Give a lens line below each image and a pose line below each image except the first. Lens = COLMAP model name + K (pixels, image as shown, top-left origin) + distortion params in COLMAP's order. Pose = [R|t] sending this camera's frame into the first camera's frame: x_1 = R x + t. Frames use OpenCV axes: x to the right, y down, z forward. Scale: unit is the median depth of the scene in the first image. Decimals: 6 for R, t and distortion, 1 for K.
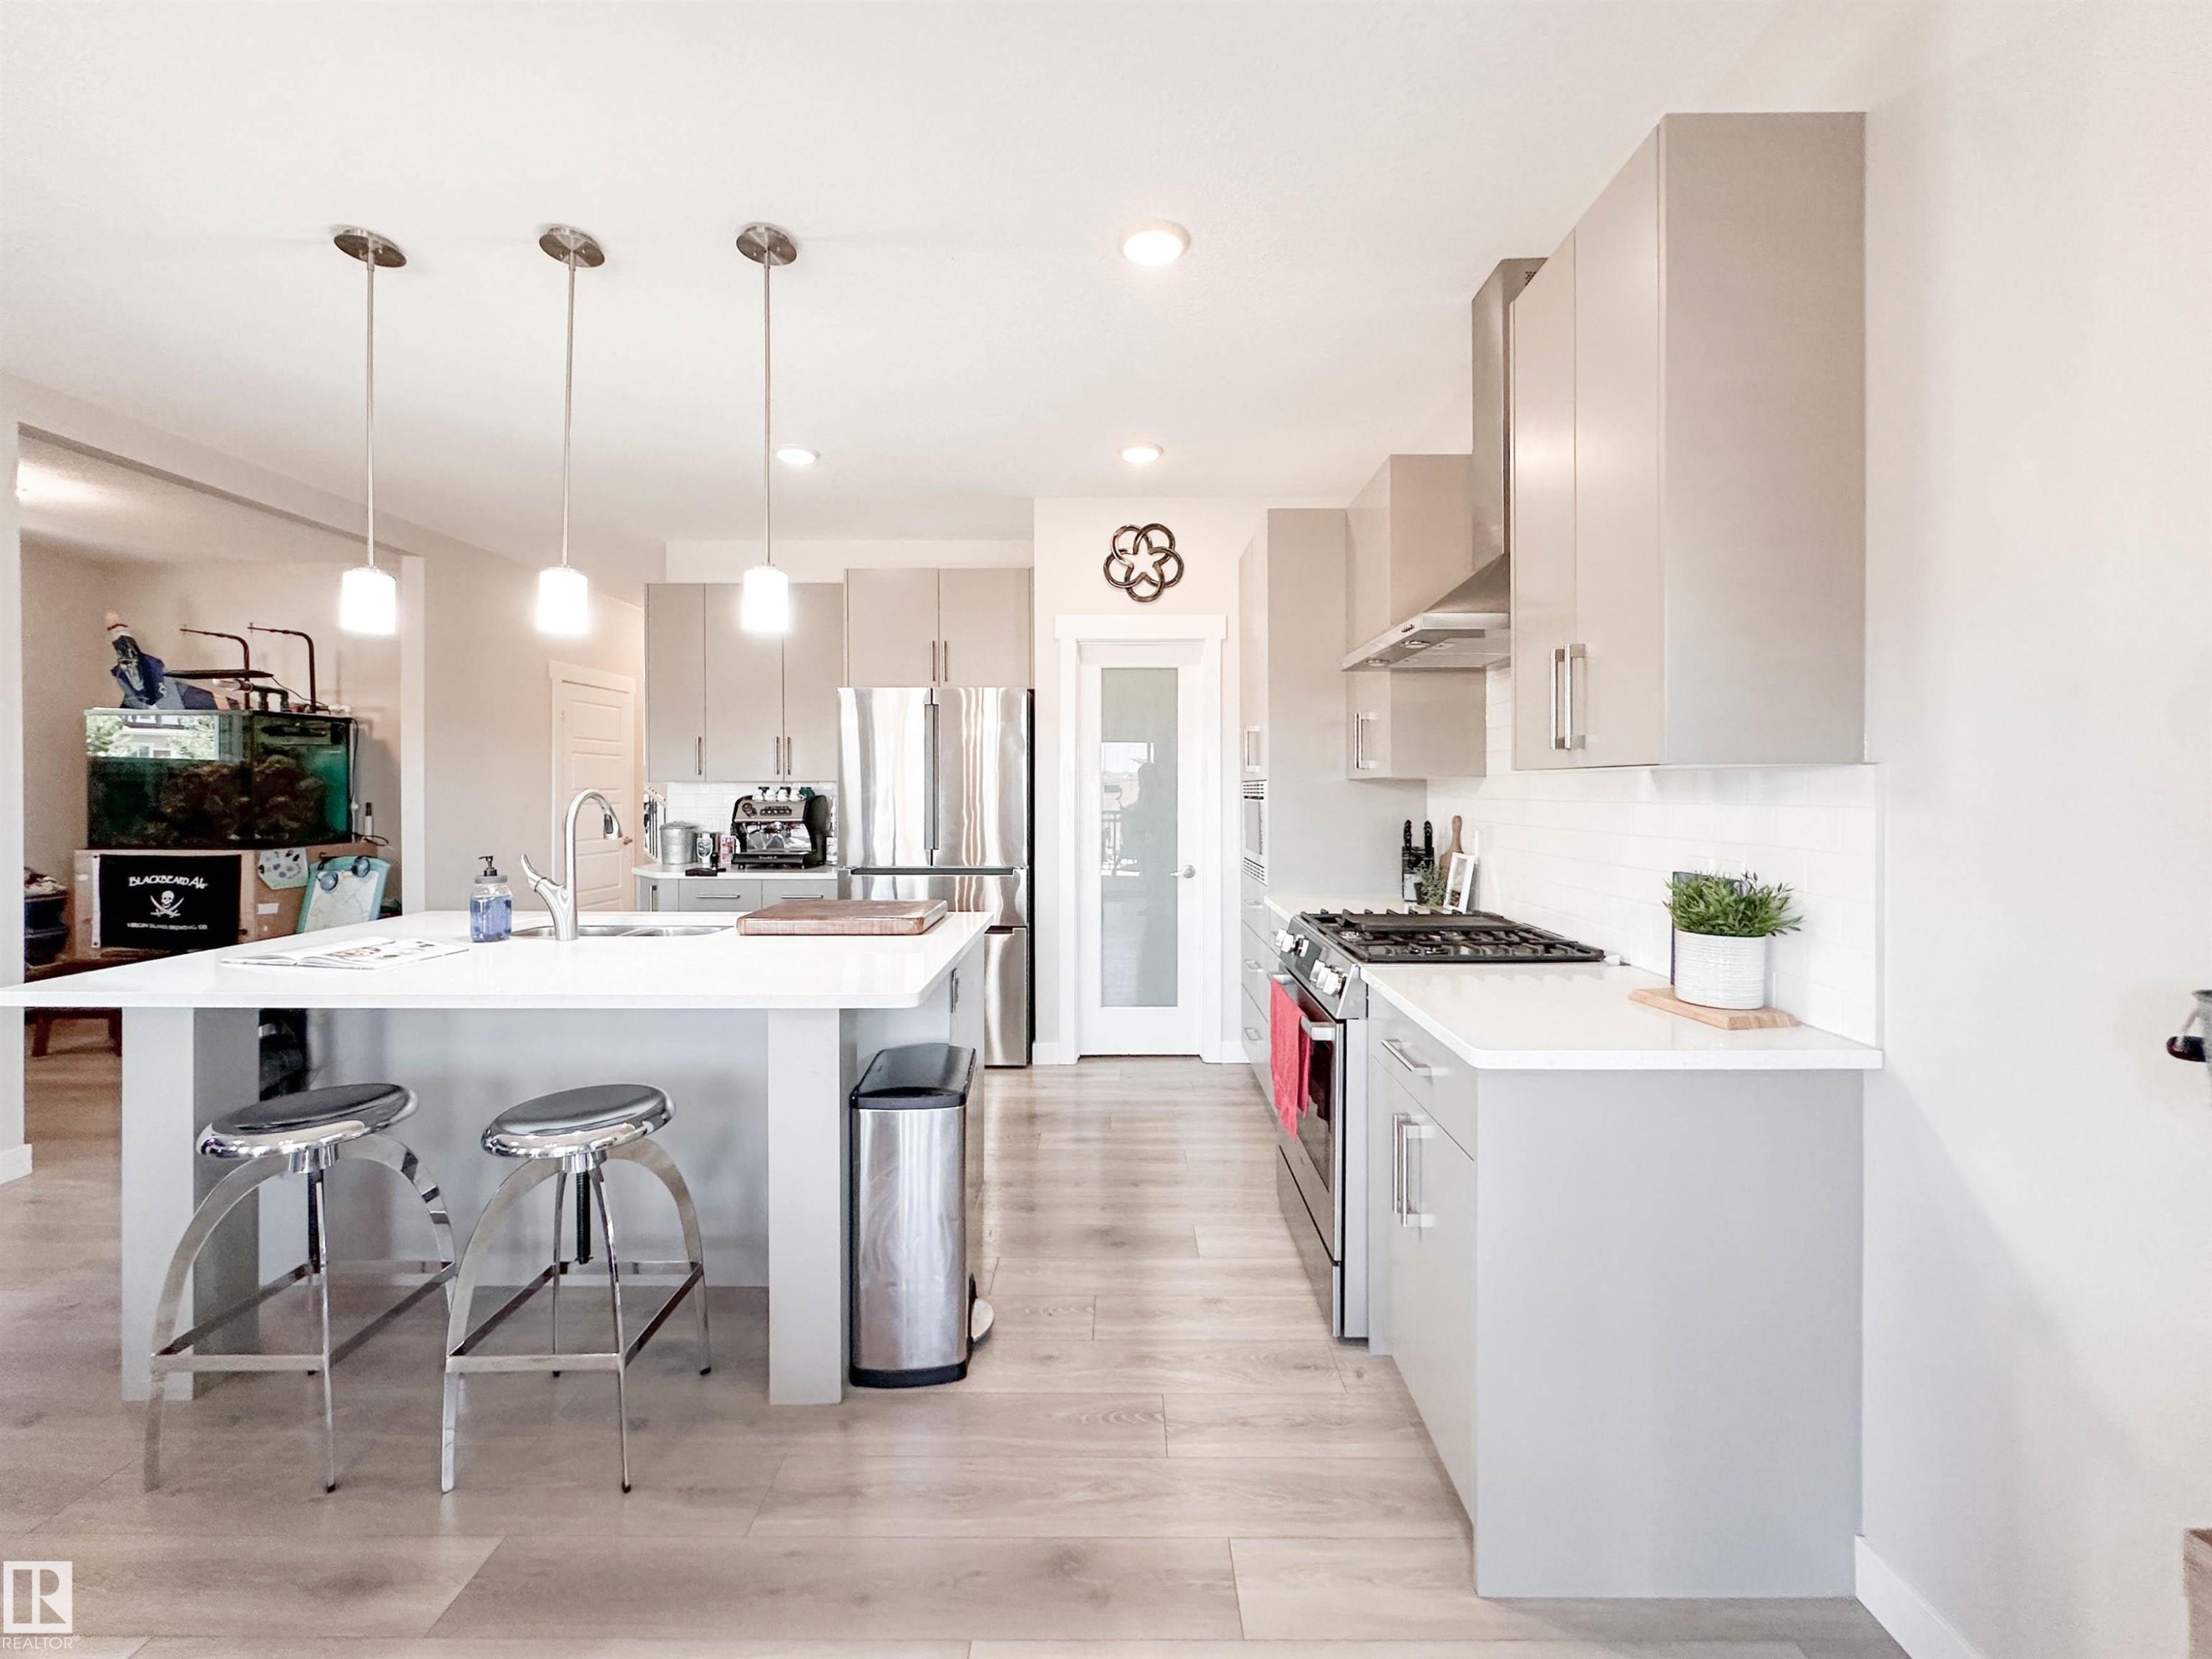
lens RADIAL K [[920.6, 0, 1137.2], [0, 920.6, 804.9], [0, 0, 1]] dist [-0.006175, 0.001357]
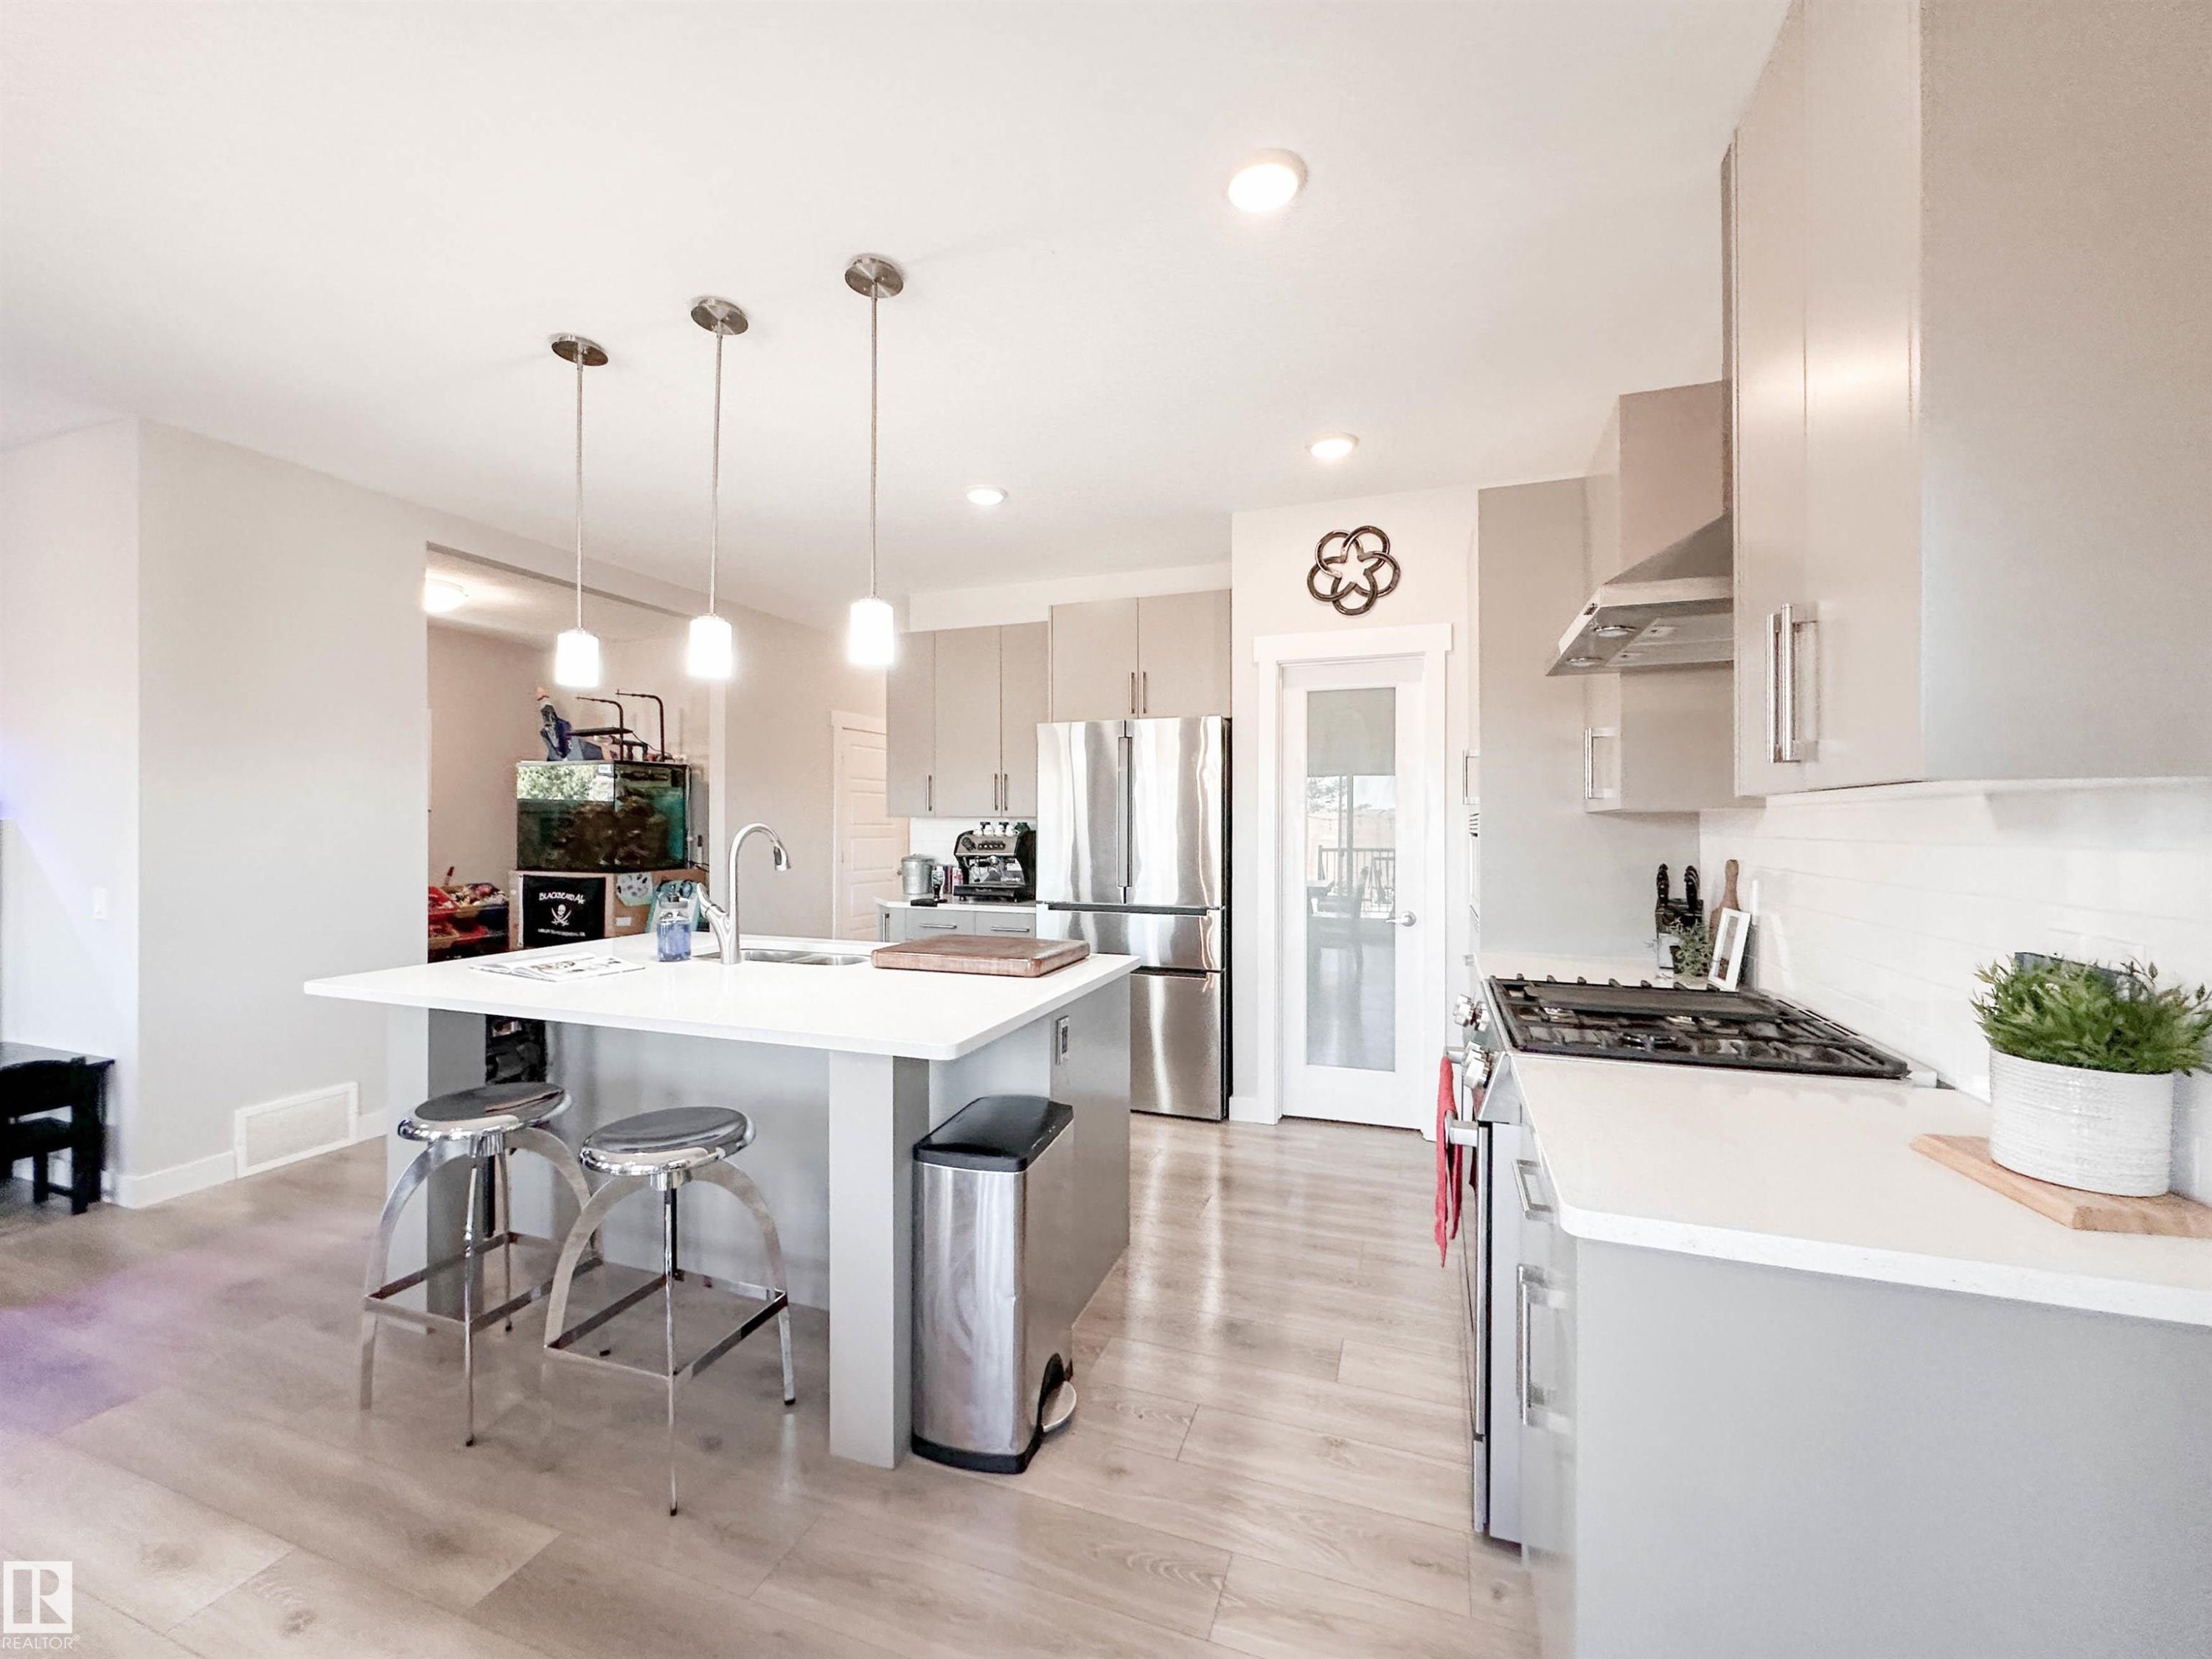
lens RADIAL K [[920.6, 0, 1104.8], [0, 920.6, 835.5], [0, 0, 1]] dist [-0.006175, 0.001357]
pose [[0.937868, 0.005016, -0.346957, 0.131253], [-0.007323, 0.999959, -0.005337, -0.000299], [0.346916, 0.007547, 0.937866, 0.114700]]
